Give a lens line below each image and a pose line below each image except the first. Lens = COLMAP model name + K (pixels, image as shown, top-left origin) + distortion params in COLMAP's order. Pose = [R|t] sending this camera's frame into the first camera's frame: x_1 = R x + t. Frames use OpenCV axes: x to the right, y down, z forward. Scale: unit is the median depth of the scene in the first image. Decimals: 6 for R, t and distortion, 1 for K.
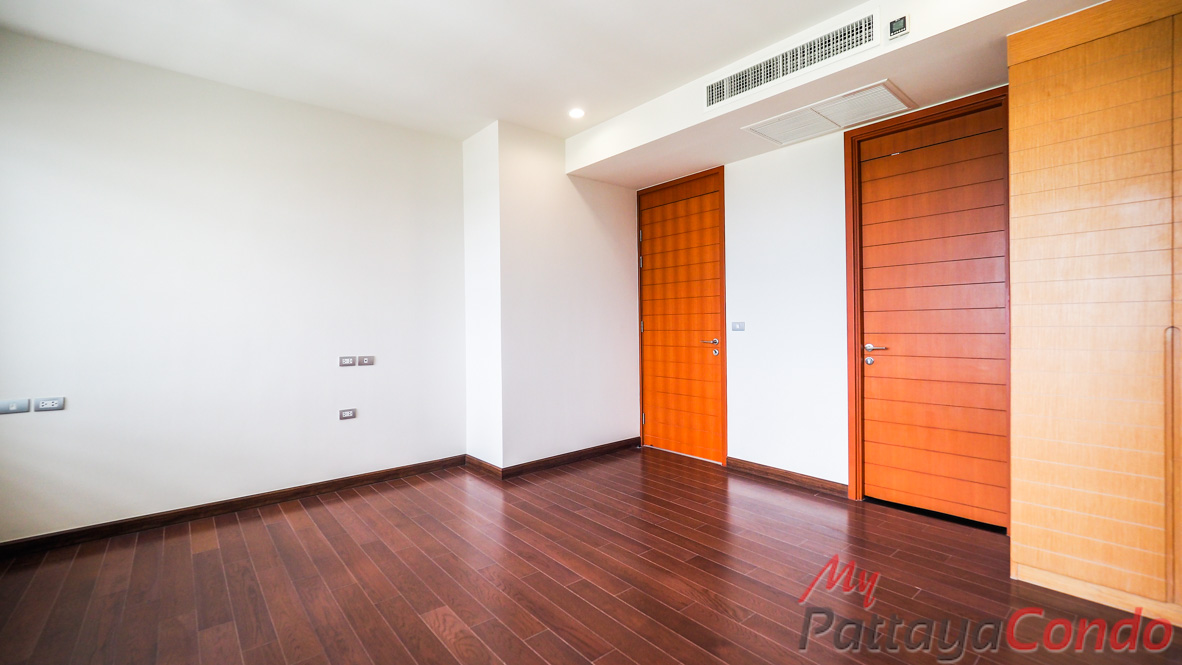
lens RADIAL K [[506.3, 0, 576.5], [0, 506.3, 326.1], [0, 0, 1]] dist [0.005267, -0.002526]
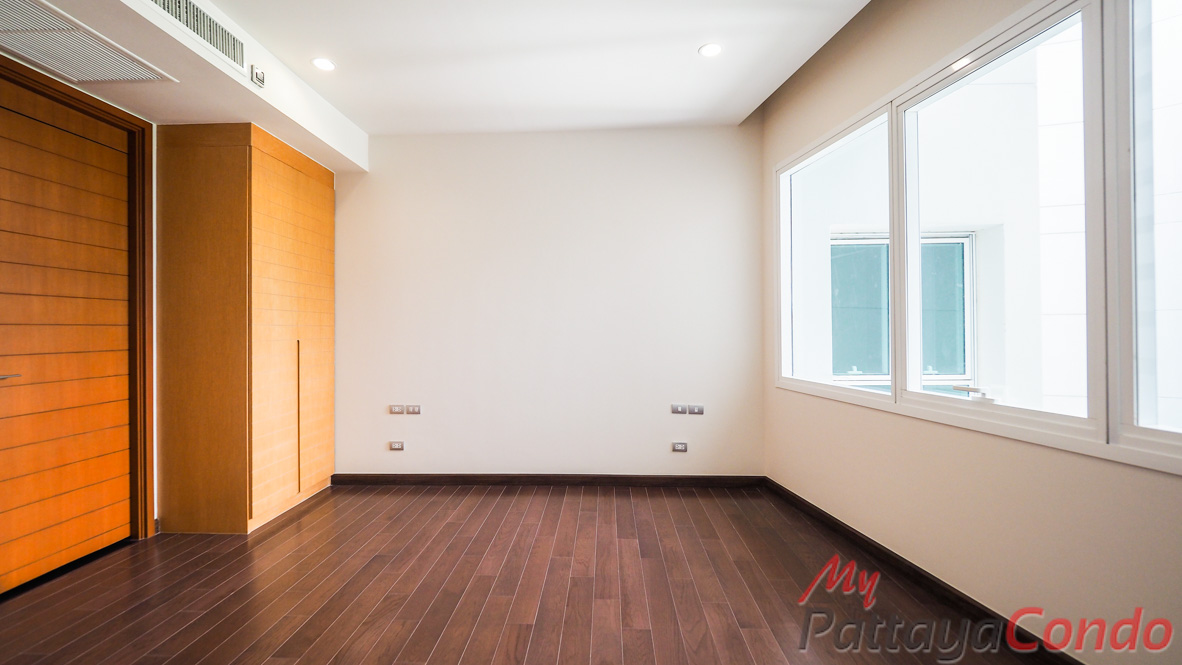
lens RADIAL K [[506.3, 0, 586.9], [0, 506.3, 326.5], [0, 0, 1]] dist [0.005267, -0.002526]
pose [[-0.750647, 0.018008, 0.660458, -0.495579], [0.014980, 0.999835, -0.010236, -0.007672], [-0.660534, 0.002210, -0.750793, 1.041876]]
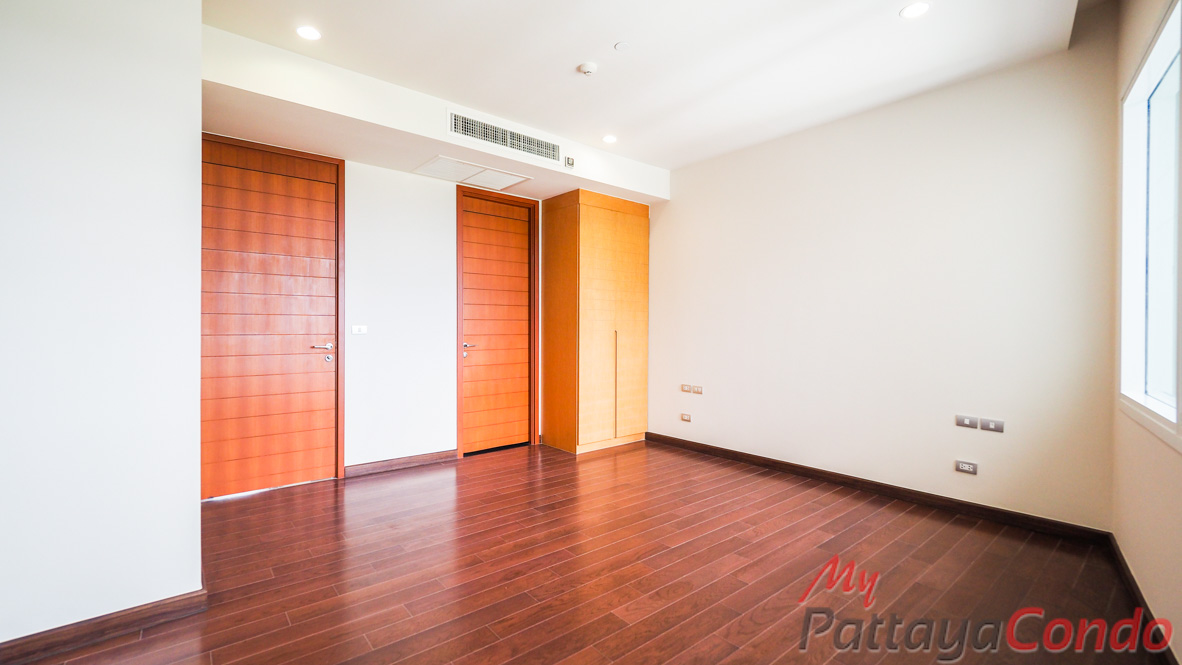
lens RADIAL K [[506.3, 0, 575.1], [0, 506.3, 331.7], [0, 0, 1]] dist [0.005267, -0.002526]
pose [[-0.006931, 0.000326, 0.999976, -0.871421], [-0.001258, 0.999999, -0.000334, 0.004986], [-0.999975, -0.001260, -0.006931, 0.756348]]
